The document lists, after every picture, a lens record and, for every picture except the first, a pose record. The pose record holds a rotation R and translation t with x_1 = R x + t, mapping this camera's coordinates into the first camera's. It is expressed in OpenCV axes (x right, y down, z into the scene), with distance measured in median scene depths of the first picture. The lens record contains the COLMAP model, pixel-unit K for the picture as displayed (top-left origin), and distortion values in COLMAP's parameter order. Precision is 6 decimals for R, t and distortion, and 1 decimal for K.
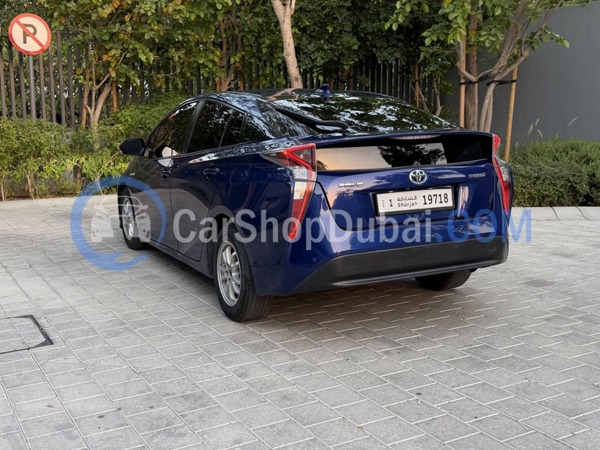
lens RADIAL K [[738.1, 0, 300.0], [0, 738.1, 227.6], [0, 0, 1]] dist [0.053252, 0.000000]
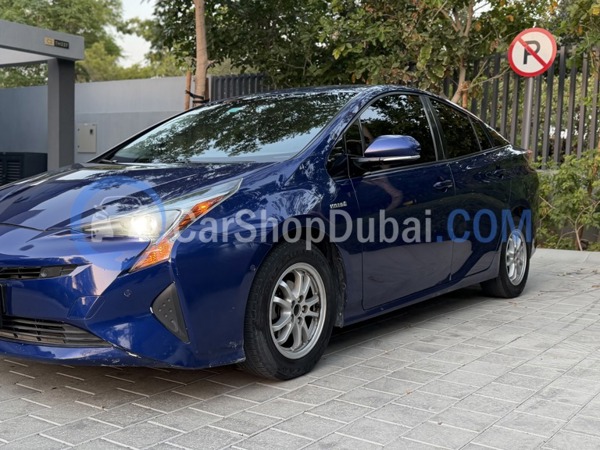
lens RADIAL K [[738.1, 0, 300.7], [0, 738.1, 224.4], [0, 0, 1]] dist [0.053252, 0.000000]
pose [[0.399424, 0.076819, -0.913542, 0.717607], [-0.163238, 0.986519, 0.011584, -0.082878], [0.902116, 0.144498, 0.406579, 1.043507]]
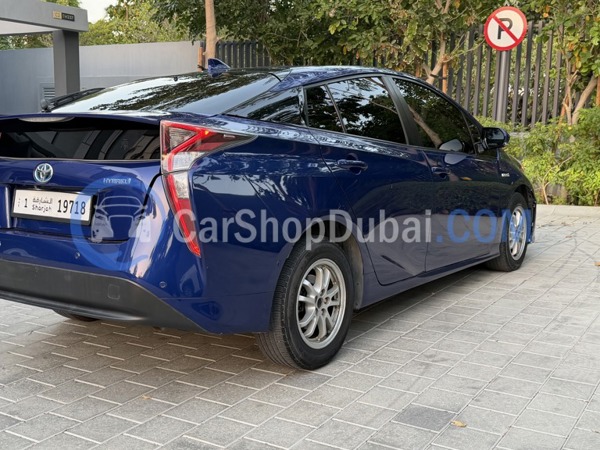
lens RADIAL K [[738.1, 0, 301.4], [0, 738.1, 227.0], [0, 0, 1]] dist [0.053252, 0.000000]
pose [[0.469563, 0.136256, -0.872321, 0.858396], [-0.148178, 0.986167, 0.074276, -0.099077], [0.870375, 0.094382, 0.483258, 0.788915]]
